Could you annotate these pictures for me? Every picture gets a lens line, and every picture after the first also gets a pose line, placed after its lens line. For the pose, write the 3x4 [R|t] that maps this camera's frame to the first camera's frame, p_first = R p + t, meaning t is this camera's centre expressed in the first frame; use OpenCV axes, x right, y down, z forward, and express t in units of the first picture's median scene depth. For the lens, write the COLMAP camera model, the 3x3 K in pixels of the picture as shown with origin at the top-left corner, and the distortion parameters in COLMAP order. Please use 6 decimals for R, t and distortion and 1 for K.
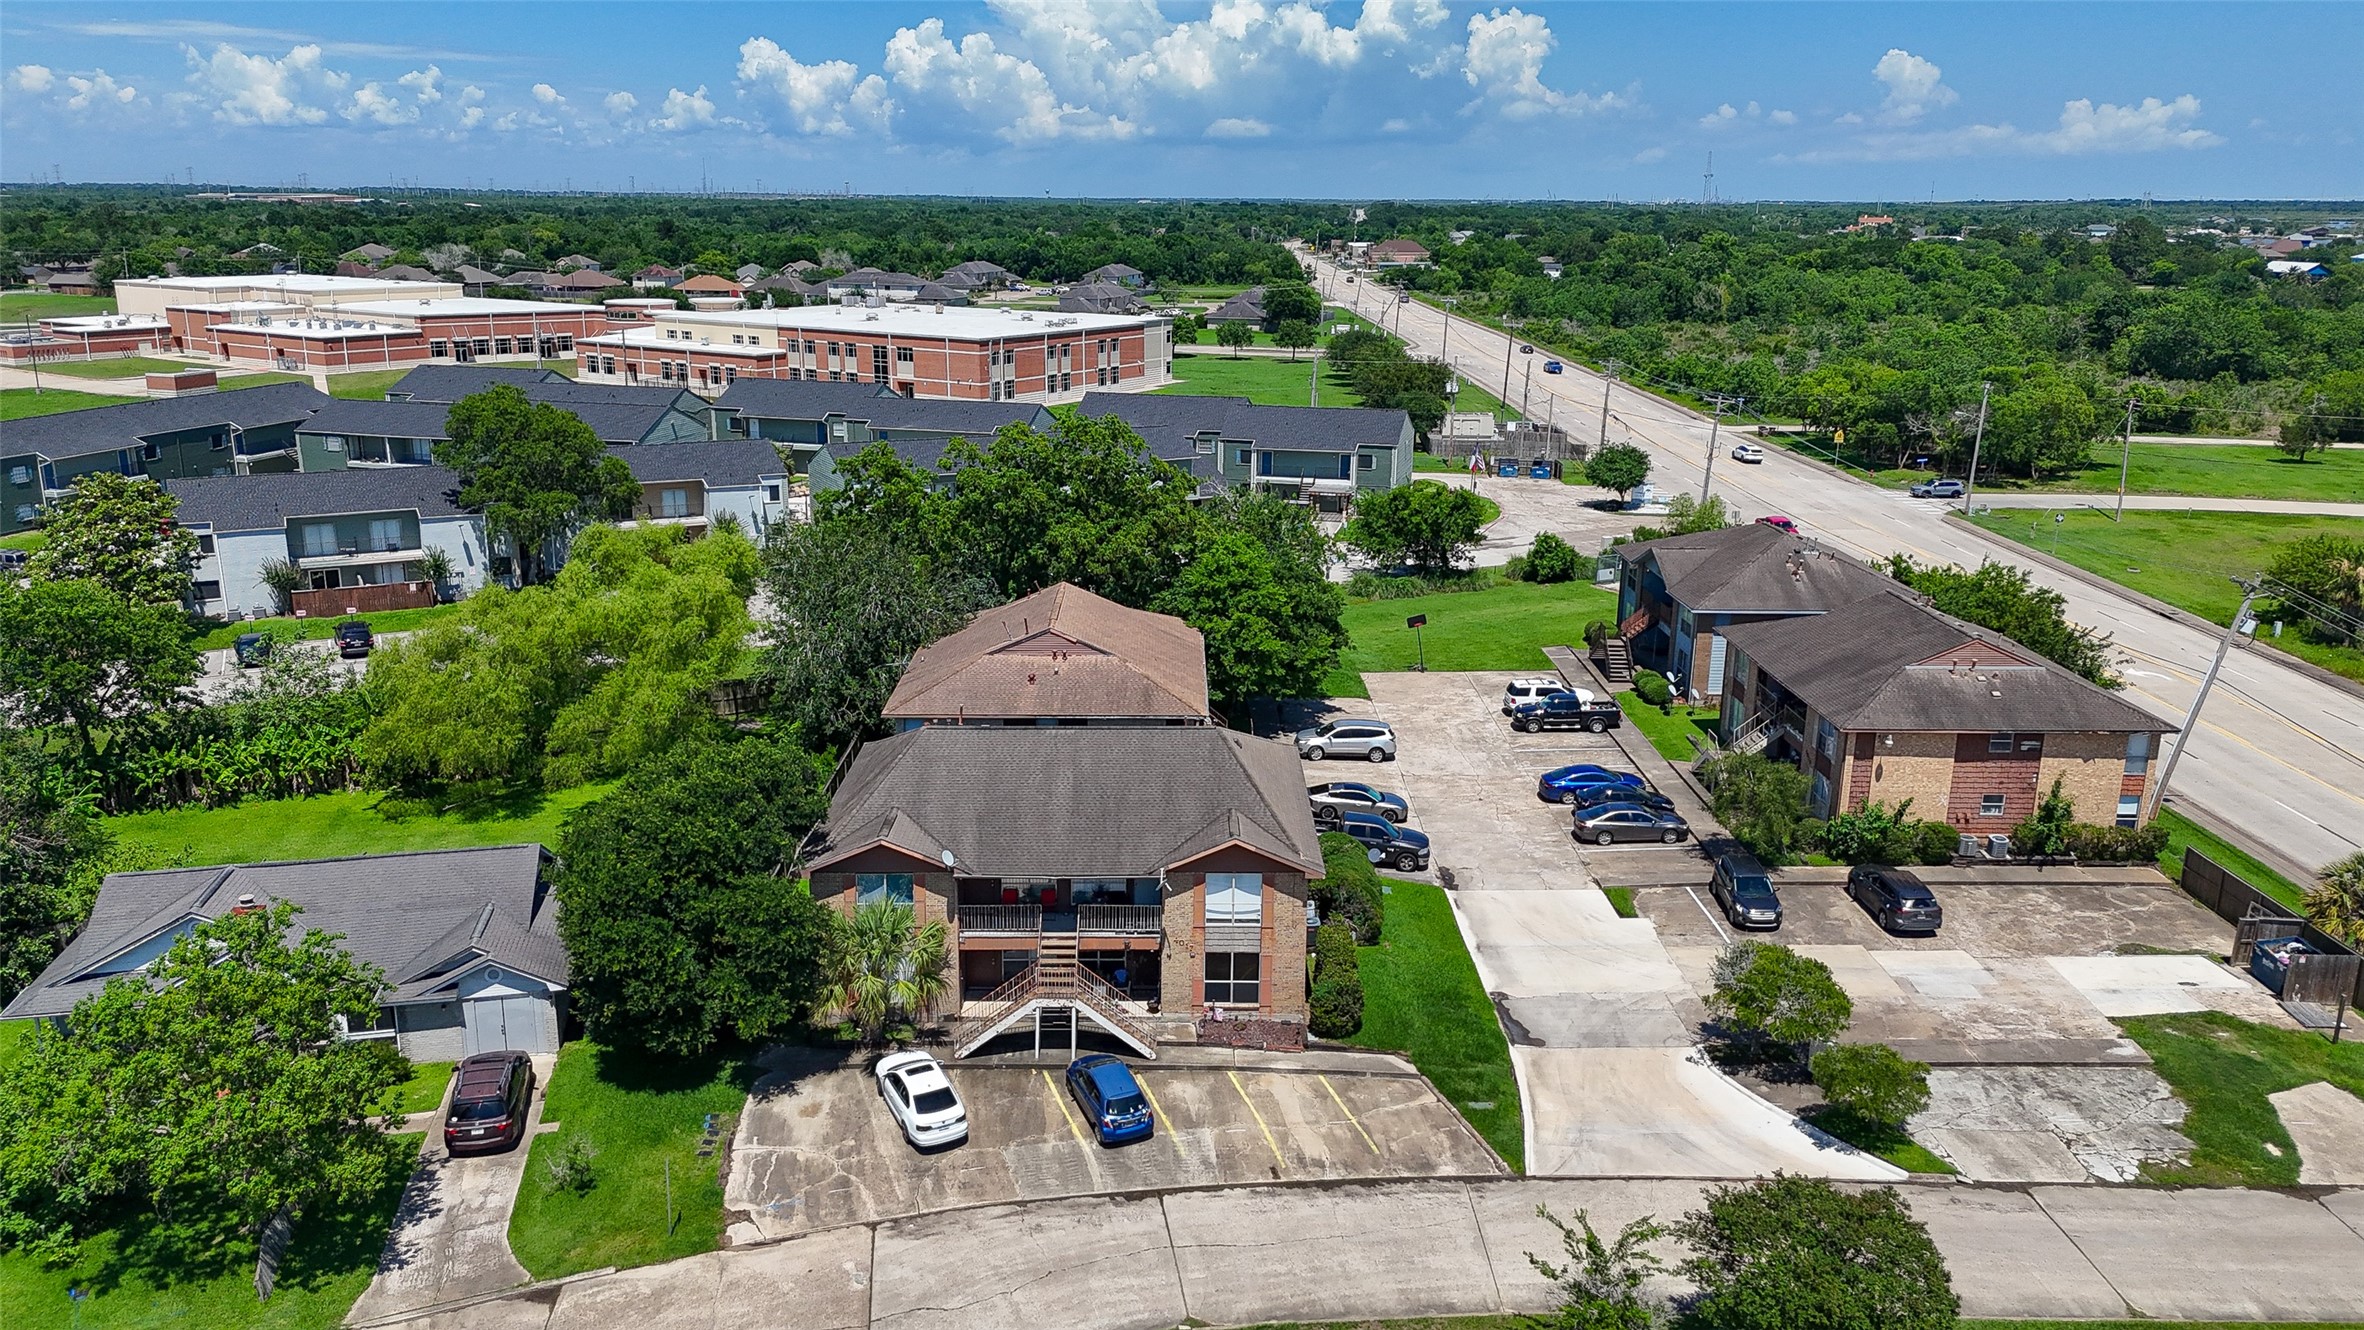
lens RADIAL K [[1737.9, 0, 1180.4], [0, 1737.9, 664.2], [0, 0, 1]] dist [0.085232, -0.084867]
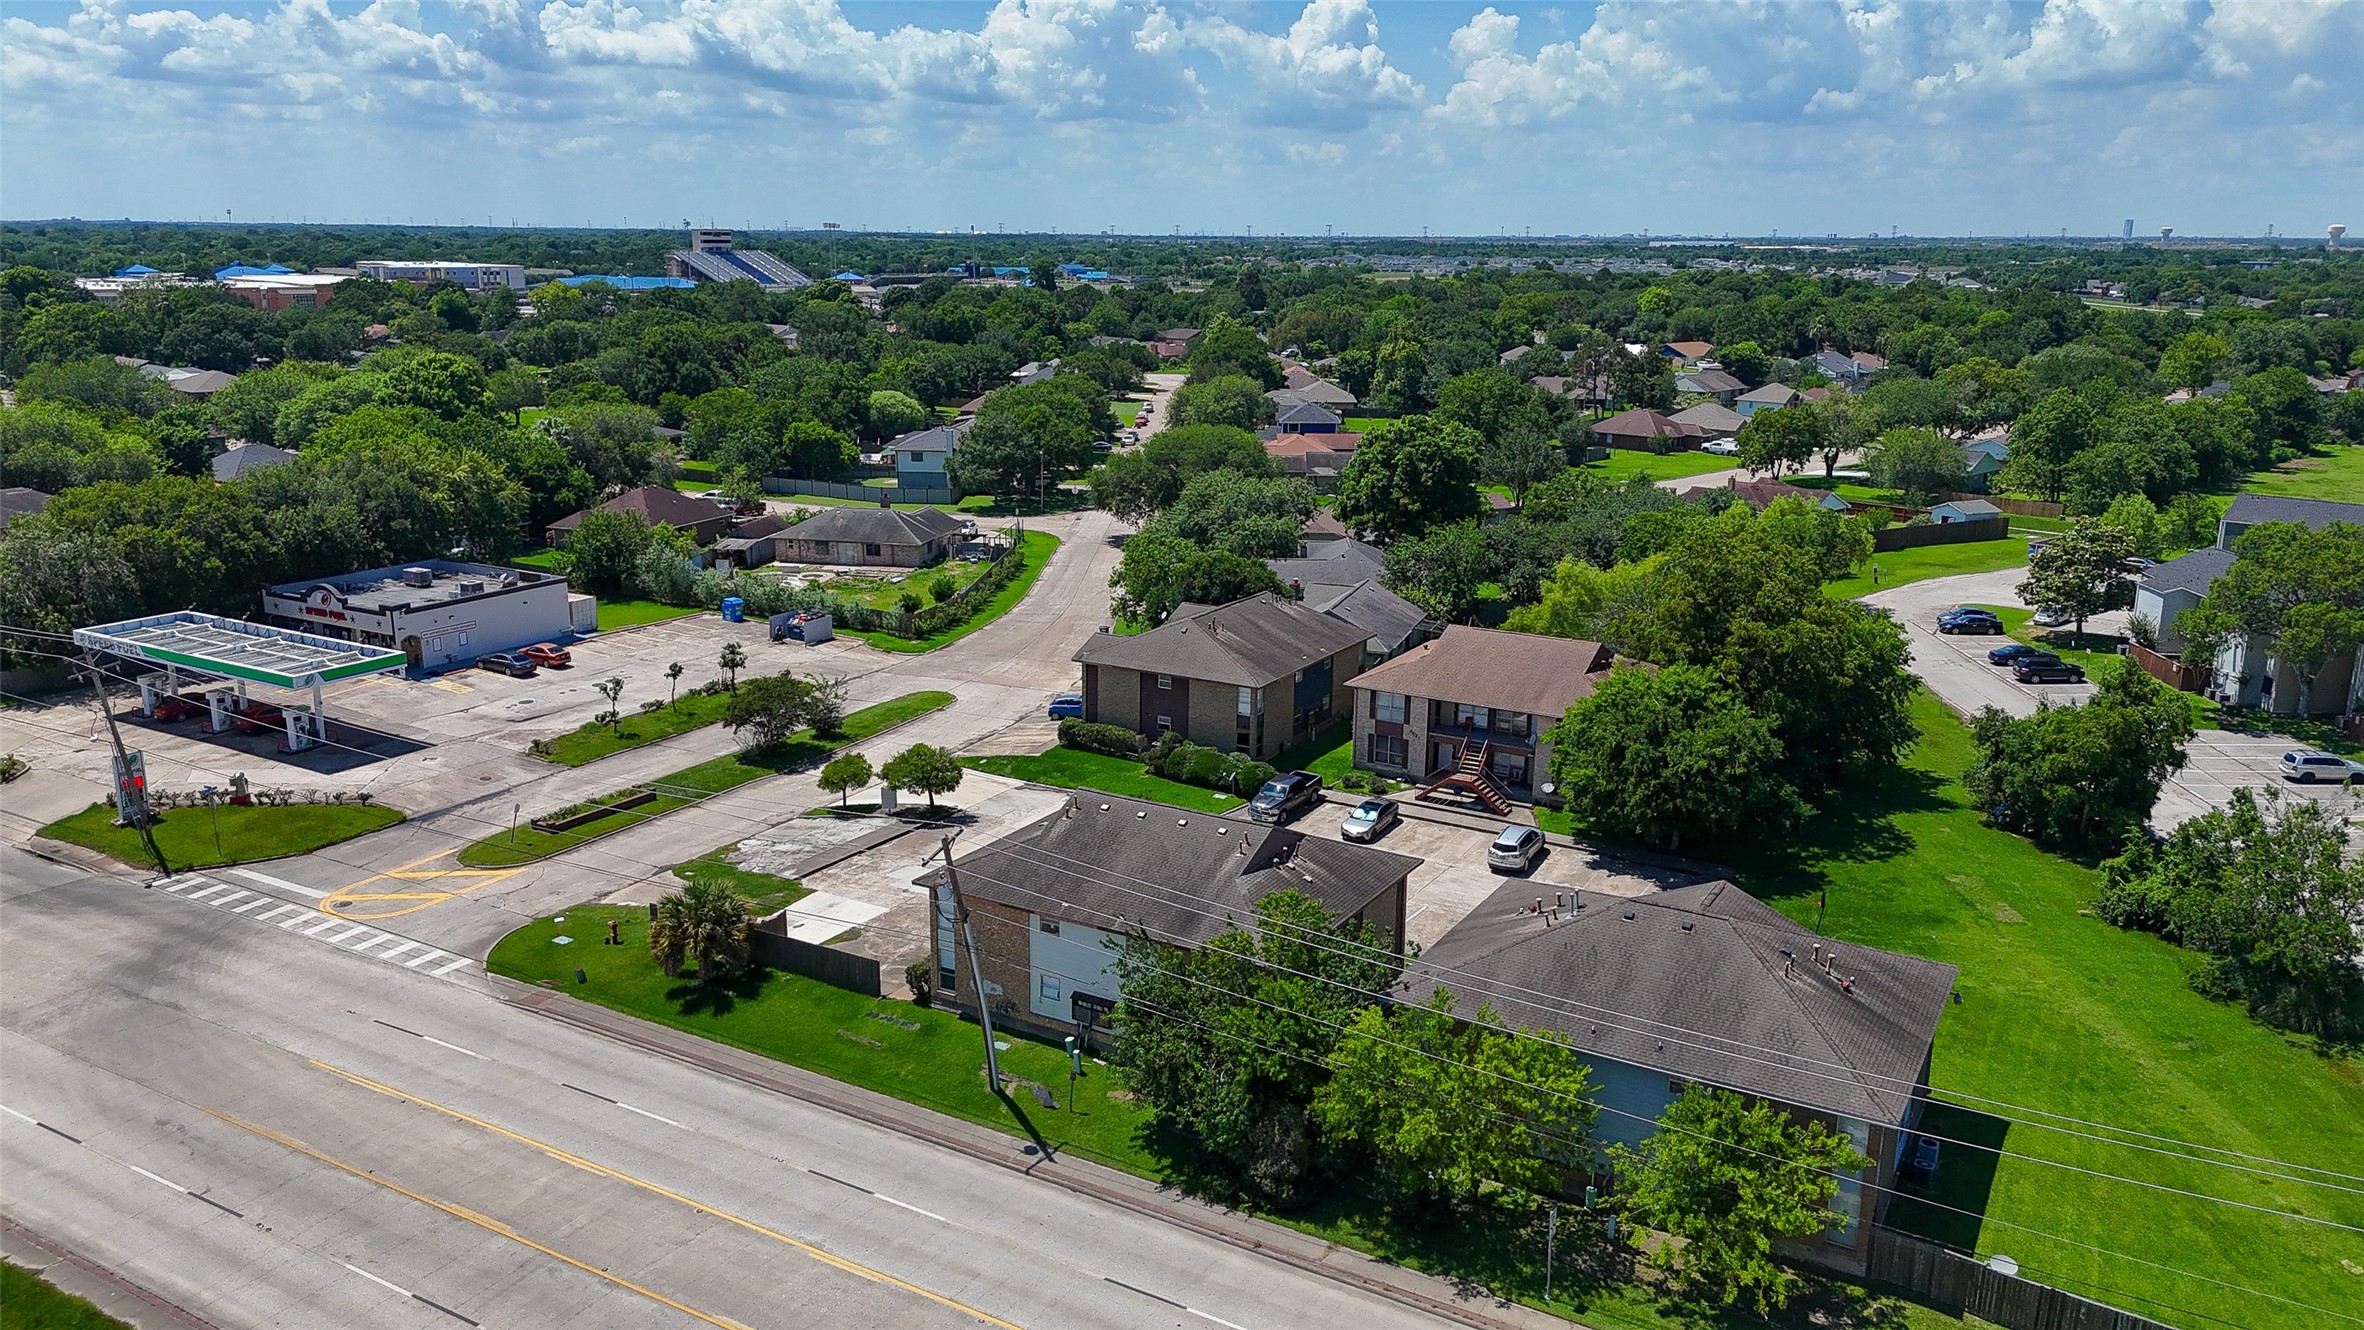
lens RADIAL K [[1737.9, 0, 1177.8], [0, 1737.9, 656.9], [0, 0, 1]] dist [0.085232, -0.084867]
pose [[-0.511199, 0.191941, -0.837756, 1.632288], [-0.233288, 0.907160, 0.350196, -0.586490], [0.827196, 0.374458, -0.418961, 1.876322]]
